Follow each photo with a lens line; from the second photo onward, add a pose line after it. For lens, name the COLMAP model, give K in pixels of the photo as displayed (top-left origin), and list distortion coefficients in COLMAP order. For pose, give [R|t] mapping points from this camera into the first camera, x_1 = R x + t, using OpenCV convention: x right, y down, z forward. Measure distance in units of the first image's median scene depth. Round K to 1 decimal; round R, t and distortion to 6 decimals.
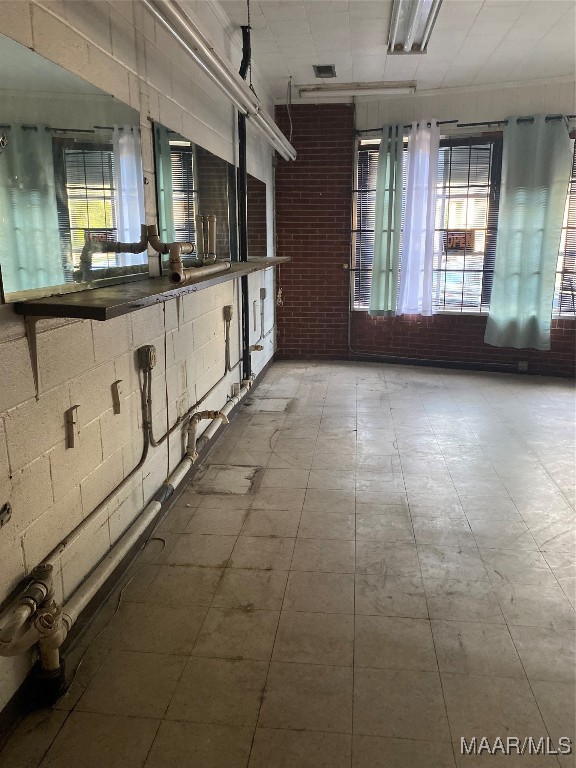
lens RADIAL K [[586.2, 0, 288.3], [0, 586.2, 395.1], [0, 0, 1]] dist [0.044948, -0.055969]
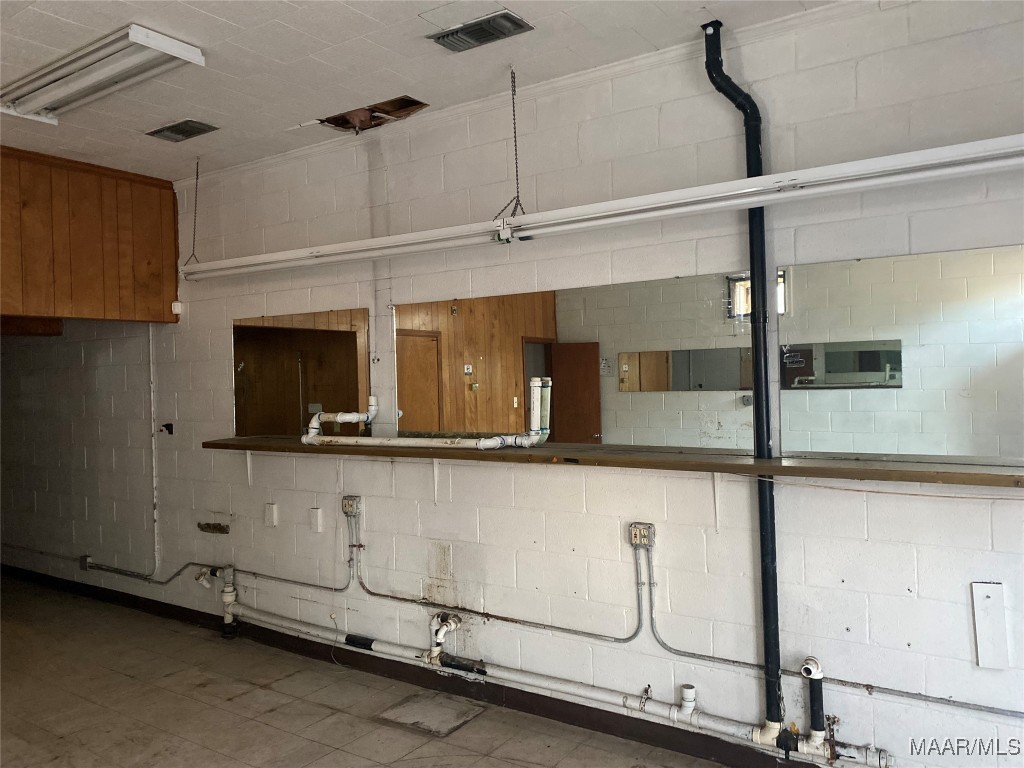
lens RADIAL K [[784.0, 0, 512.0], [0, 784.0, 384.0], [0, 0, 1]] dist [0.012586, -0.011254]
pose [[-0.462803, 0.019380, -0.886249, 0.725846], [-0.207367, 0.969655, 0.129492, -0.415338], [0.861866, 0.243708, -0.444740, 1.395352]]
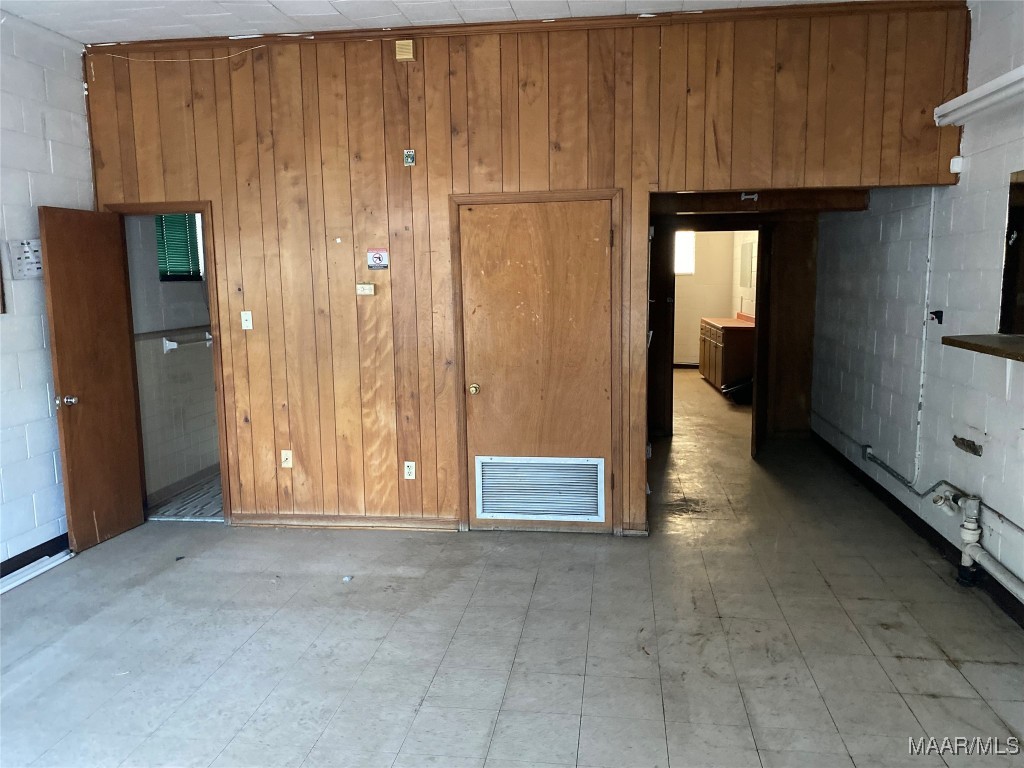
lens RADIAL K [[781.6, 0, 521.4], [0, 781.6, 382.4], [0, 0, 1]] dist [0.044948, -0.055969]
pose [[-0.999924, 0.008893, 0.008594, 0.374039], [0.011541, 0.920731, 0.390027, -0.400857], [-0.004444, 0.390096, -0.920763, 1.374128]]
